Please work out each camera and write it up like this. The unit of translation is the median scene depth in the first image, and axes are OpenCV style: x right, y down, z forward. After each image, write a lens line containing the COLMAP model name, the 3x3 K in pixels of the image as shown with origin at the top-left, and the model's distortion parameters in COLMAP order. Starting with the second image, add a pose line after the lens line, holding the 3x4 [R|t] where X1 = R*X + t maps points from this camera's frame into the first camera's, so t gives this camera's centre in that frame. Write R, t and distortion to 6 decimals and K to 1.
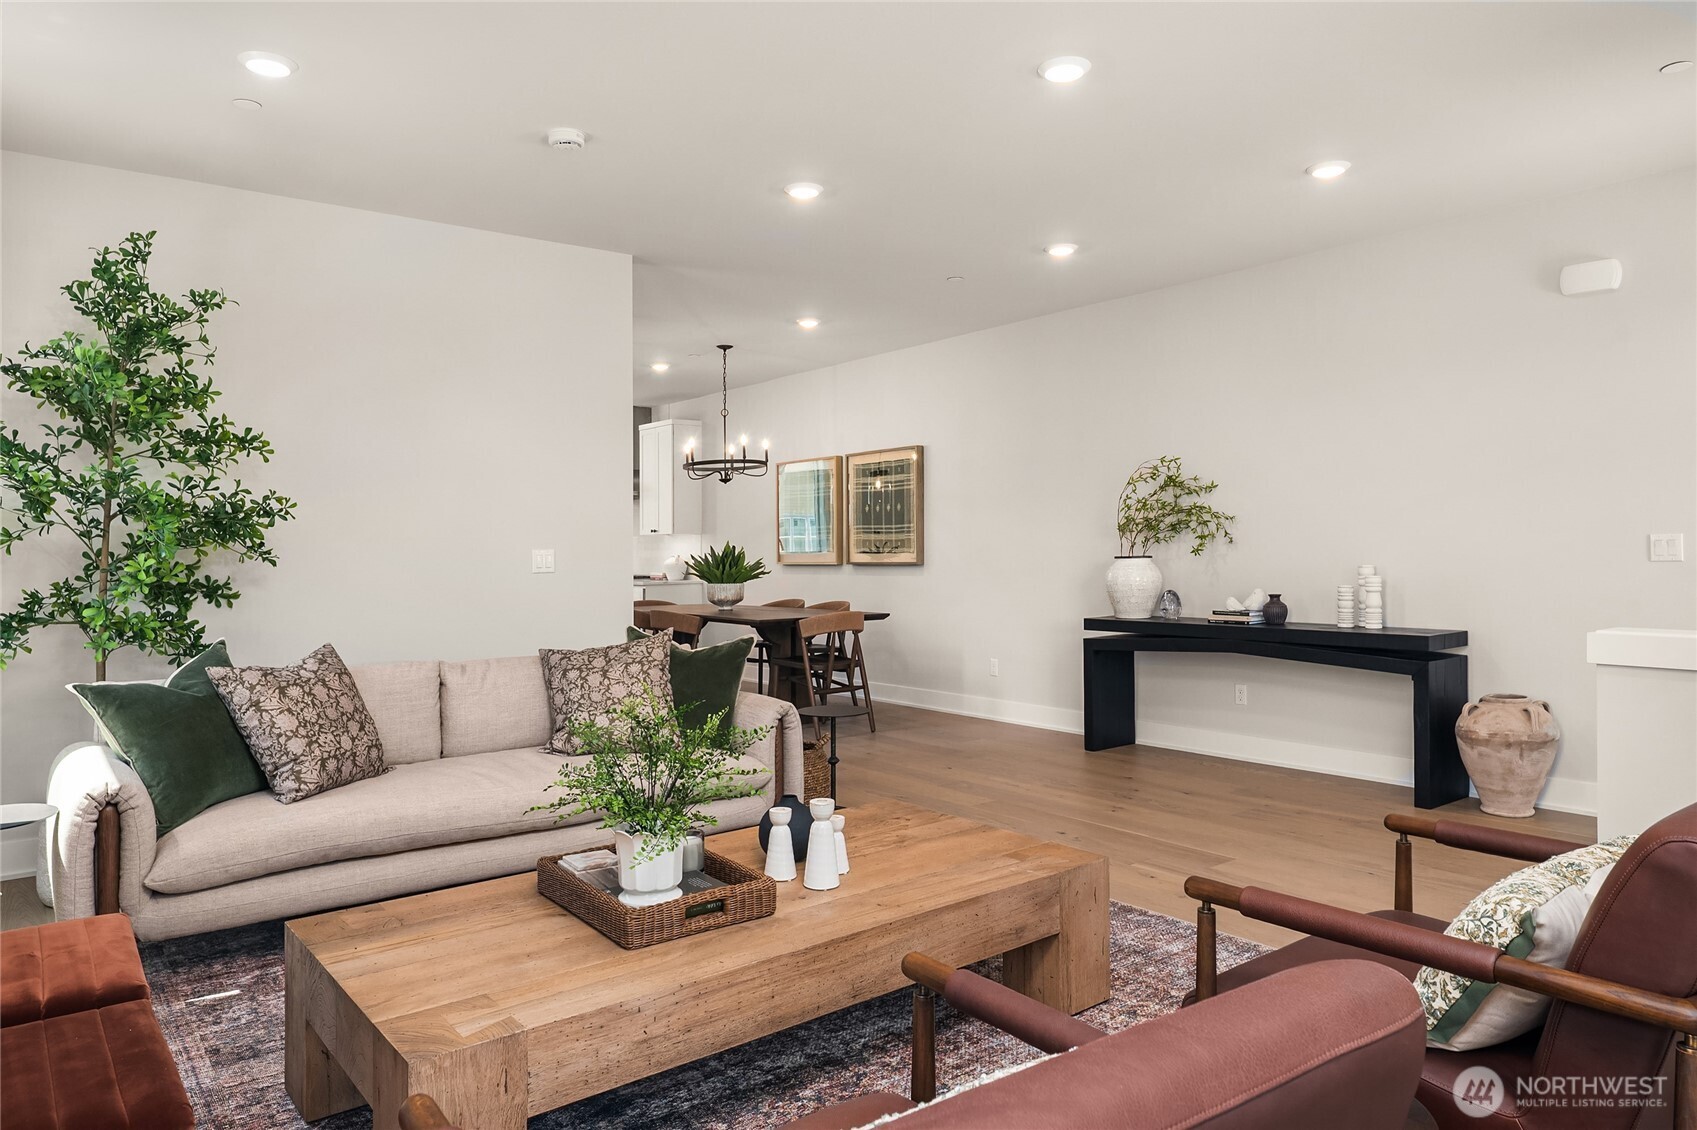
lens RADIAL K [[1085.2, 0, 846.6], [0, 1085.2, 560.6], [0, 0, 1]] dist [-0.030164, 0.000388]
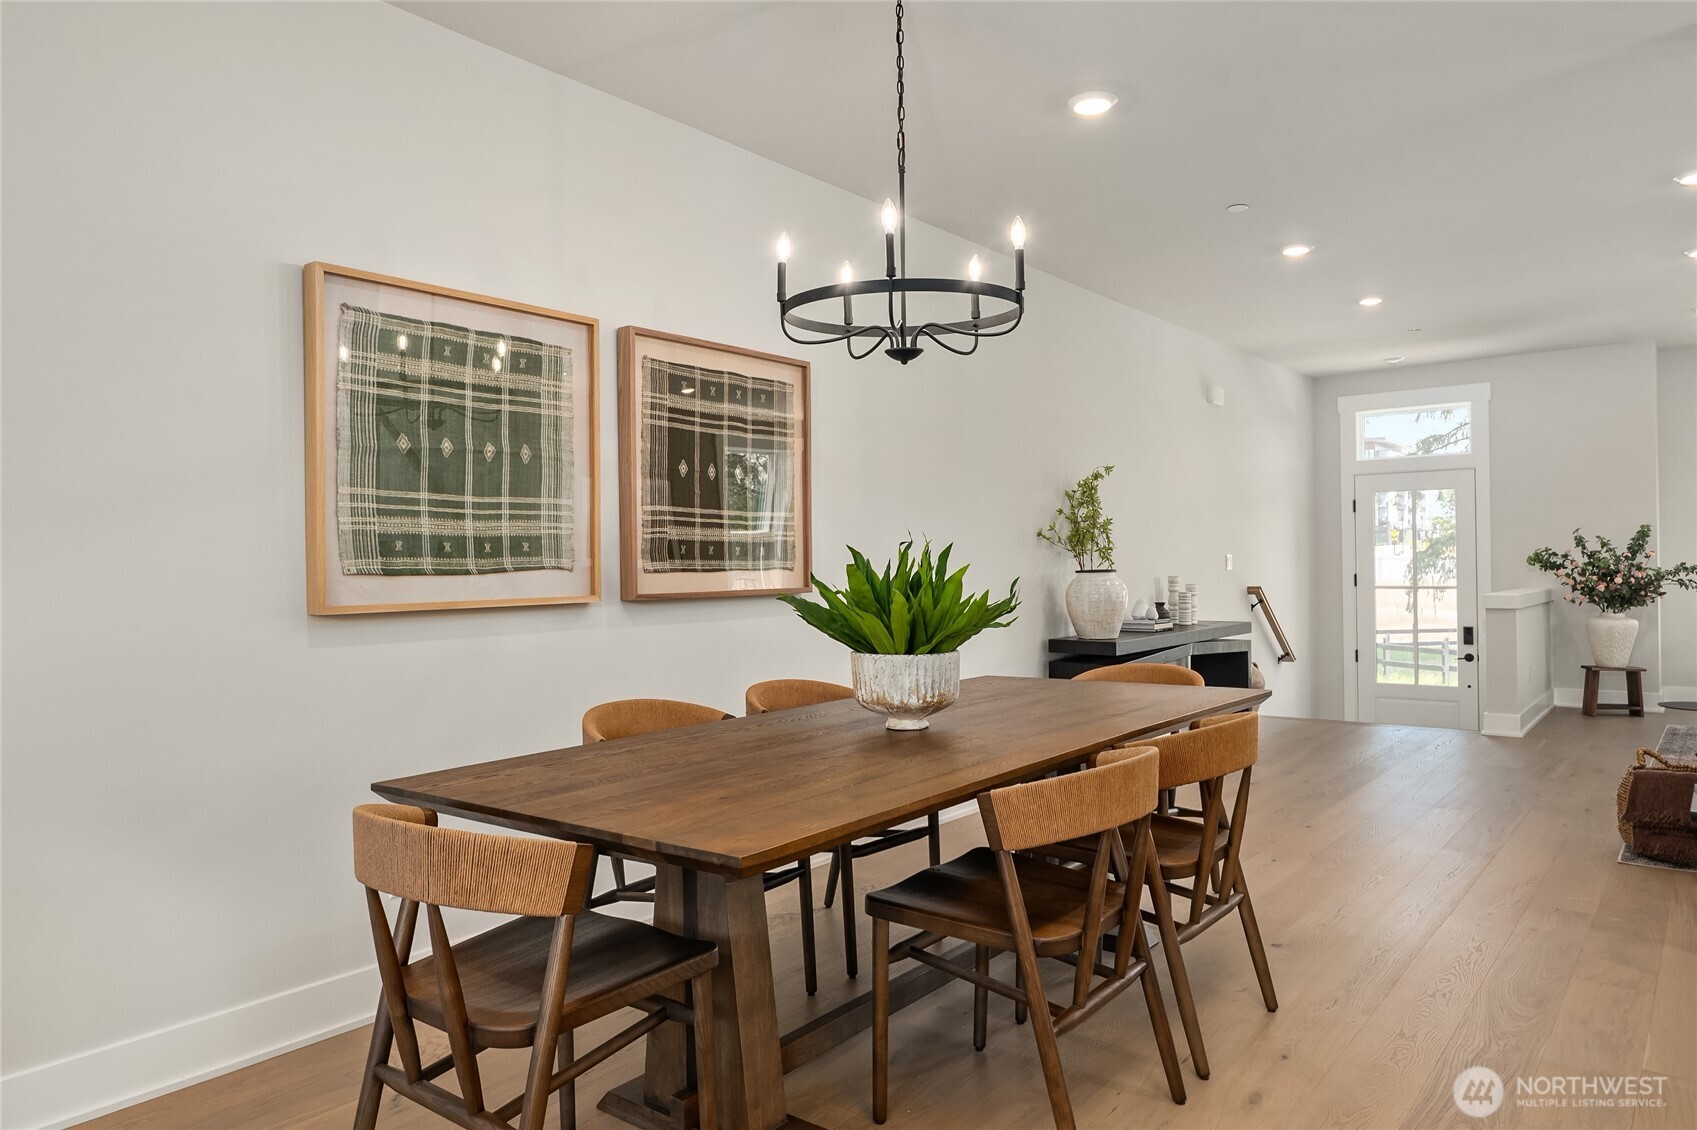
lens RADIAL K [[1085.2, 0, 845.1], [0, 1085.2, 554.1], [0, 0, 1]] dist [-0.030164, 0.000388]
pose [[-0.231177, 0.007086, 0.972886, -0.431899], [0.014442, 0.999888, -0.003851, -0.011723], [-0.972804, 0.013160, -0.231254, 1.081983]]
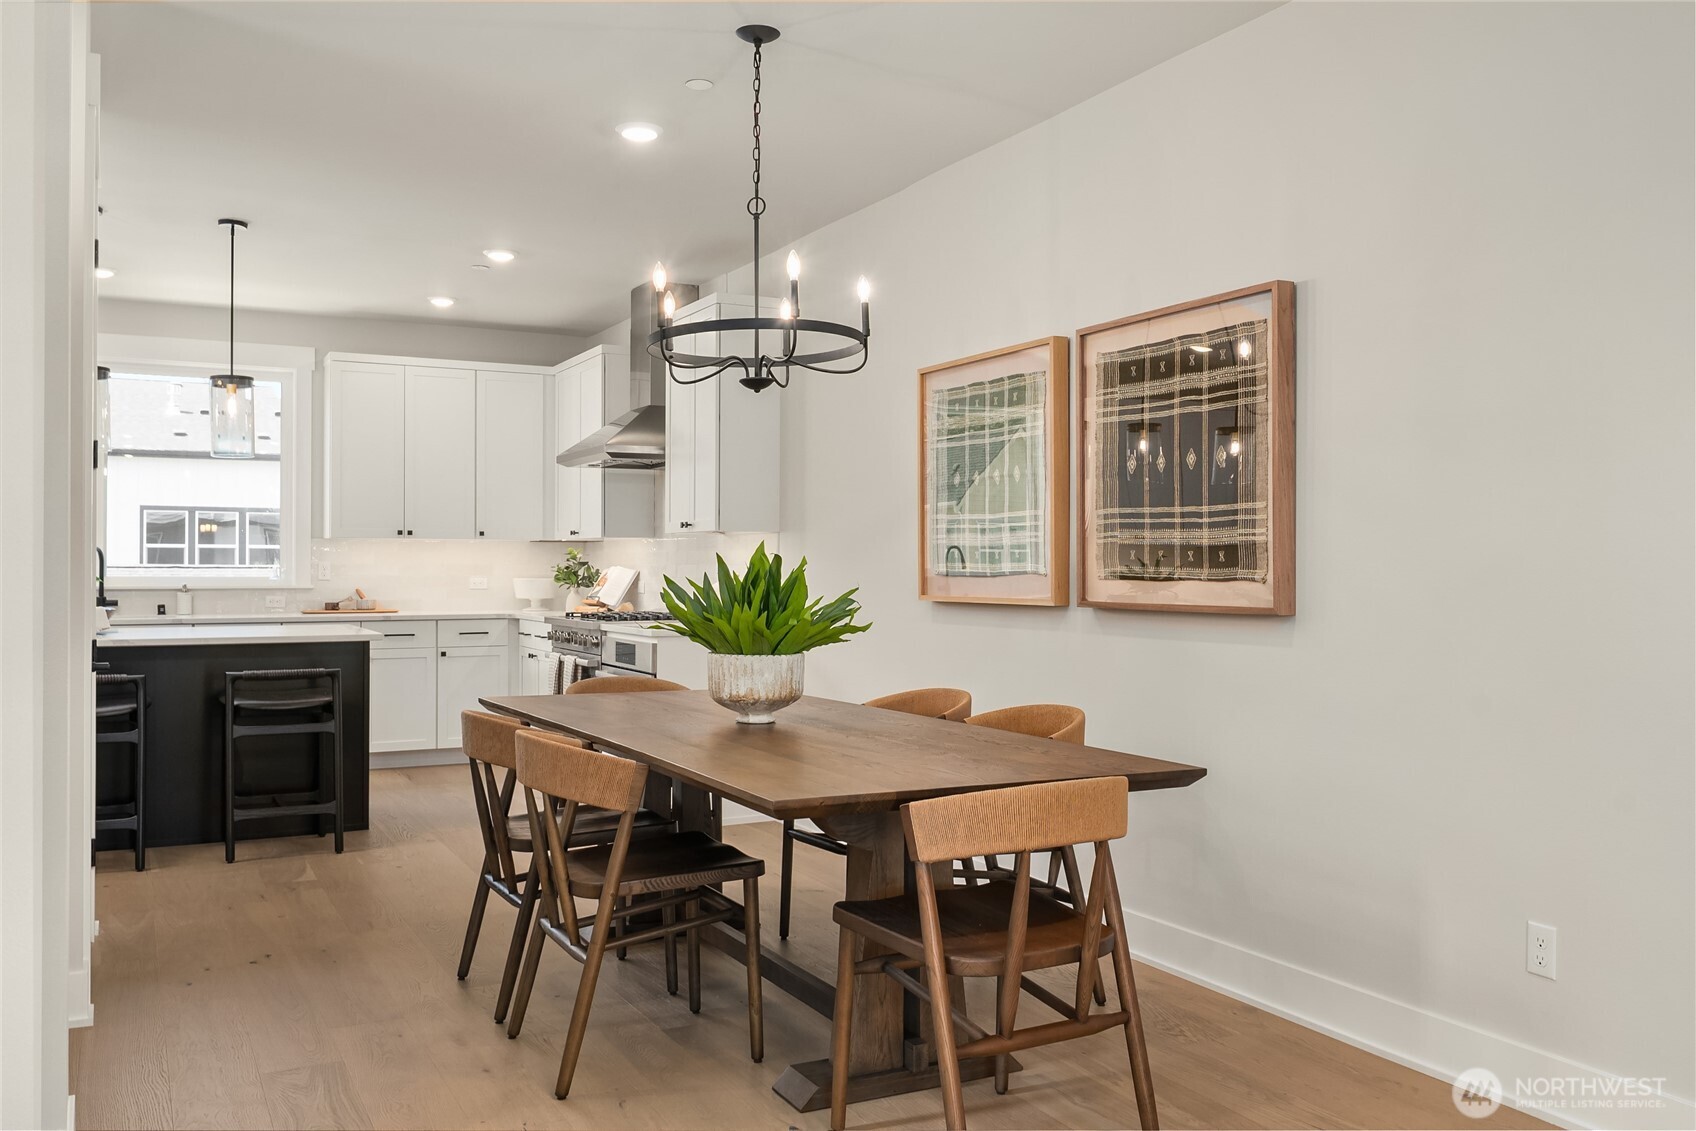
lens RADIAL K [[1382.9, 0, 848.5], [0, 1382.9, 549.8], [0, 0, 1]] dist [-0.020613, -0.003710]
pose [[0.985751, 0.010535, -0.167883, 0.002109], [-0.014894, 0.999583, -0.024724, -0.004126], [0.167553, 0.026872, 0.985497, 0.524544]]
